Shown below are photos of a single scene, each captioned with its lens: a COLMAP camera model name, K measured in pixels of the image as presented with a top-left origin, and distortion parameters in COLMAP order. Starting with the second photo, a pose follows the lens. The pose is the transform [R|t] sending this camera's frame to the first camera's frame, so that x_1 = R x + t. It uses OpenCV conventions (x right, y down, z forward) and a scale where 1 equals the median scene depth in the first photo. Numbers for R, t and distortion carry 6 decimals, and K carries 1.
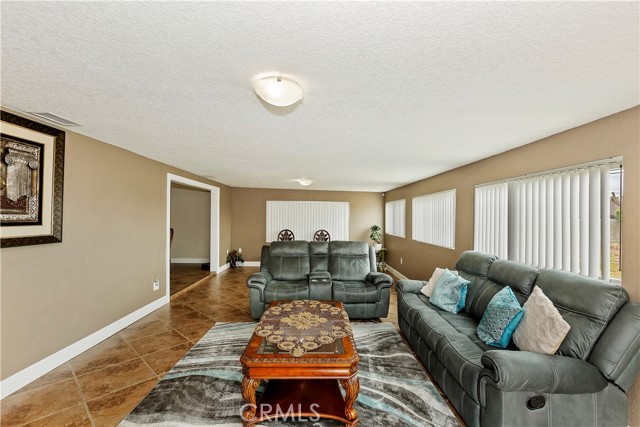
lens RADIAL K [[283.1, 0, 321.8], [0, 283.1, 218.1], [0, 0, 1]] dist [-0.001479, 0.000216]
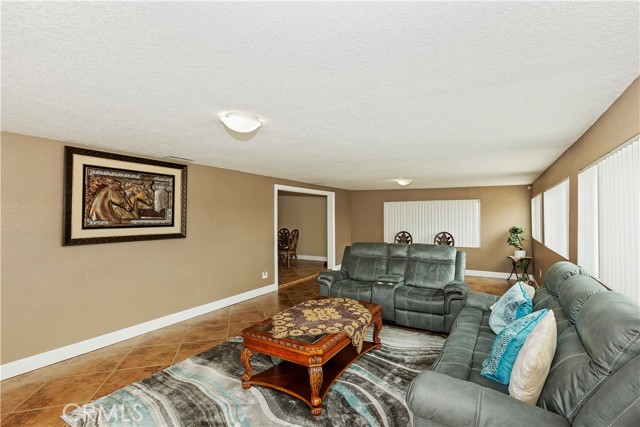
lens RADIAL K [[294.7, 0, 324.7], [0, 294.7, 216.8], [0, 0, 1]] dist [-0.002469, -0.000415]
pose [[0.849677, -0.018273, -0.526987, 0.376050], [0.013175, 0.999823, -0.013427, 0.001854], [0.527139, 0.004465, 0.849767, 0.030475]]
